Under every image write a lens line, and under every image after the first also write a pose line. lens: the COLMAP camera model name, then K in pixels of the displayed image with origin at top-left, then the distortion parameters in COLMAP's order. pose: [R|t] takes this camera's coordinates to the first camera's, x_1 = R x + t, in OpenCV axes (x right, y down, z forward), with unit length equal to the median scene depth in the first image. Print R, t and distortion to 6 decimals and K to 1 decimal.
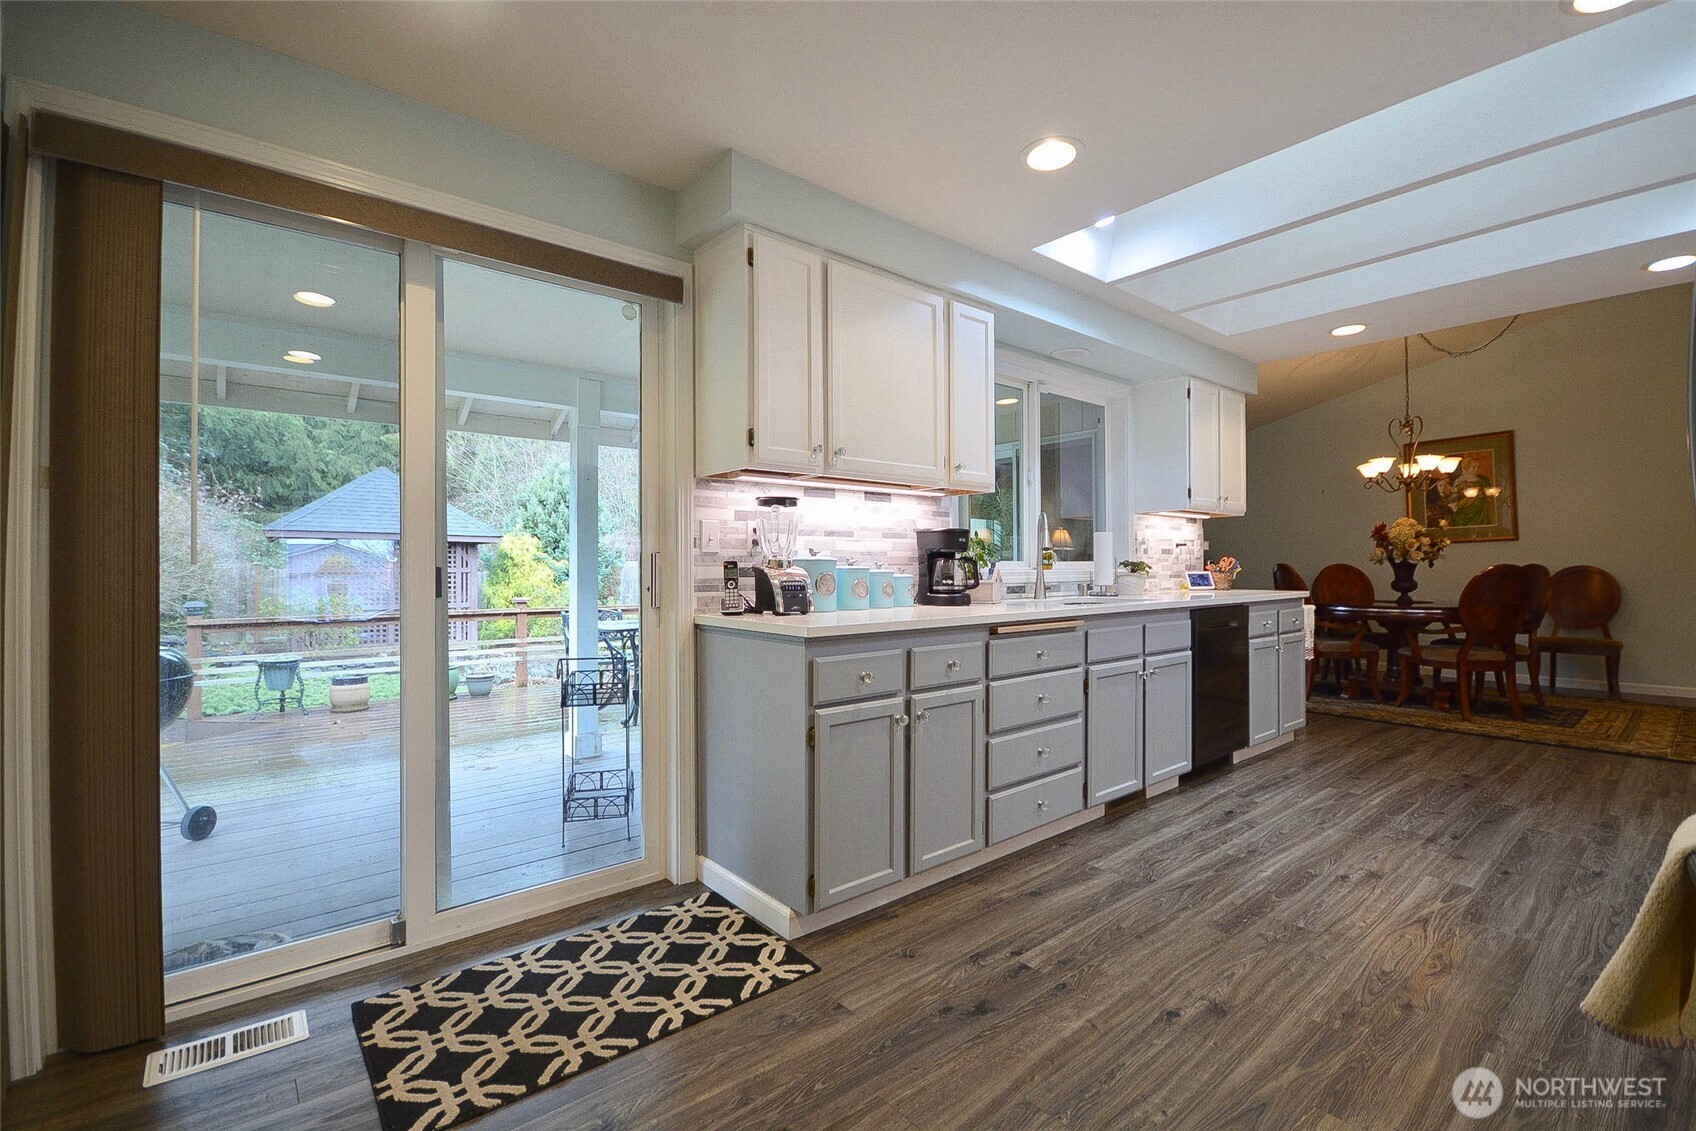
lens RADIAL K [[742.0, 0, 853.0], [0, 742.0, 574.1], [0, 0, 1]] dist [0.000610, -0.006615]
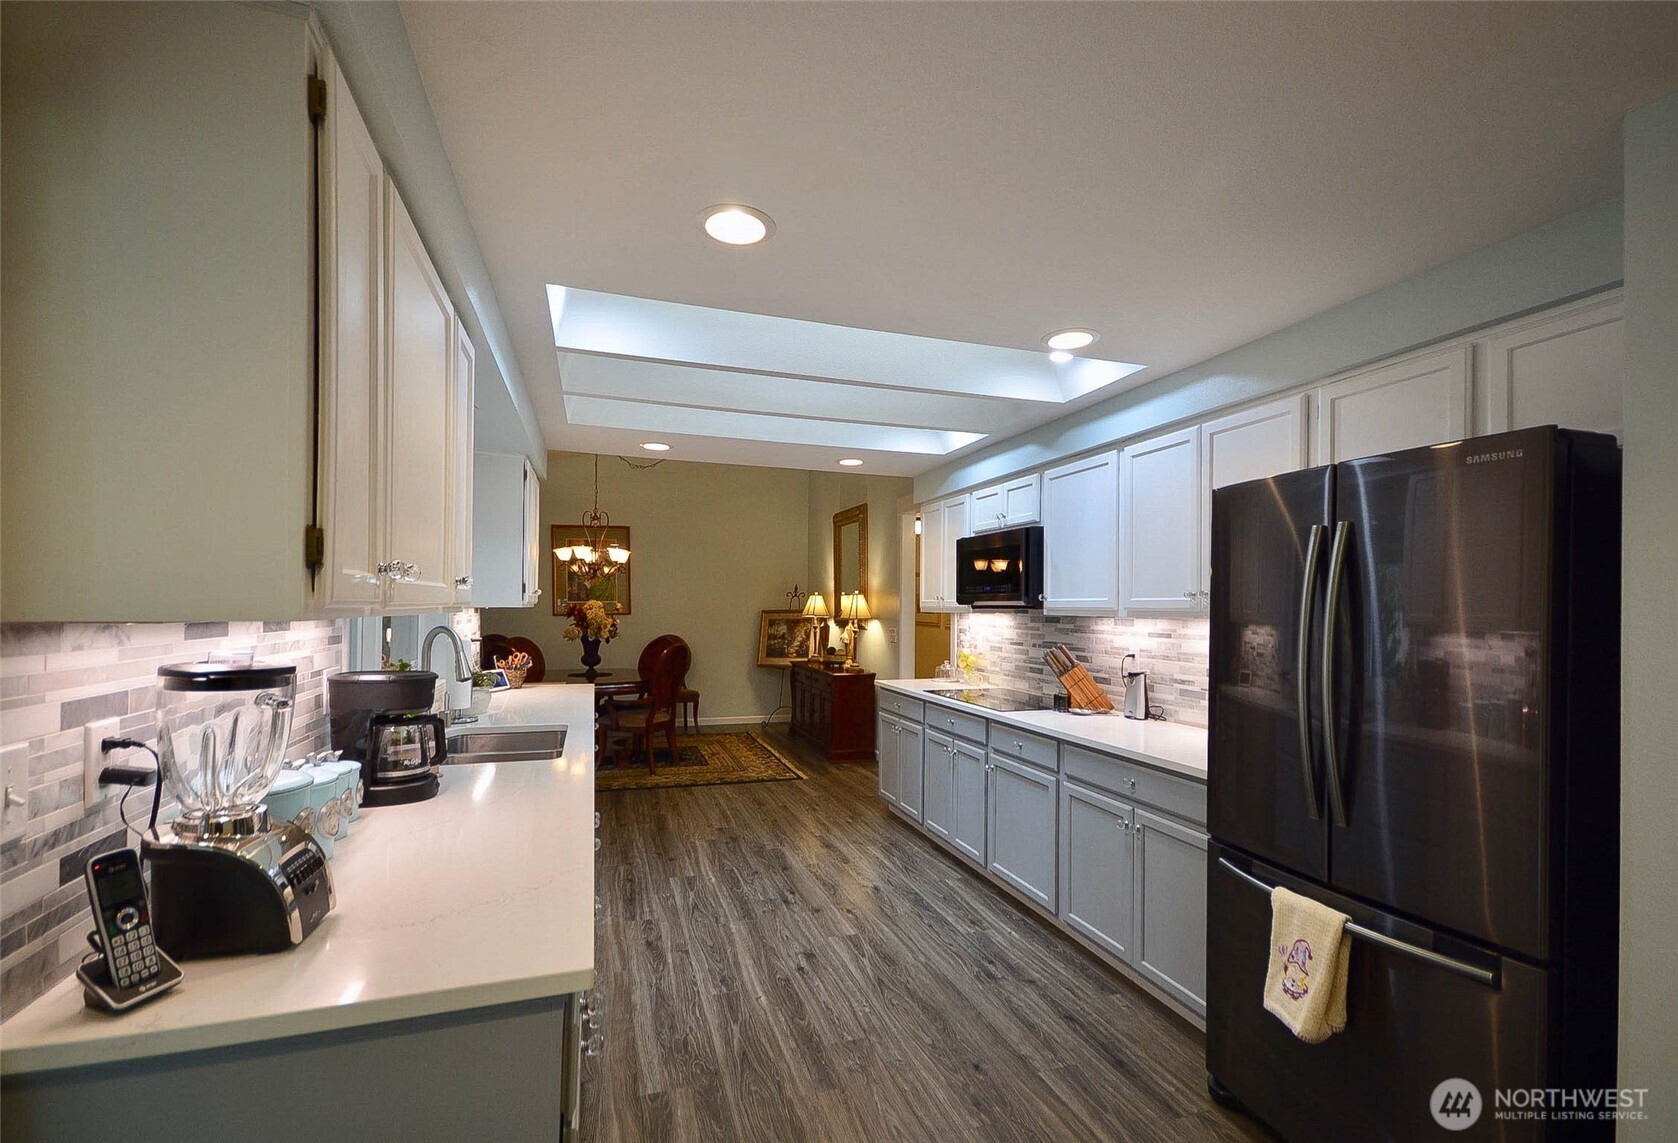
lens RADIAL K [[734.7, 0, 872.4], [0, 734.7, 612.0], [0, 0, 1]] dist [0.000763, -0.000284]
pose [[0.376623, 0.007211, 0.926338, -0.269046], [0.002157, 0.999960, -0.008661, -0.099191], [-0.926364, 0.005260, 0.376593, 0.390449]]
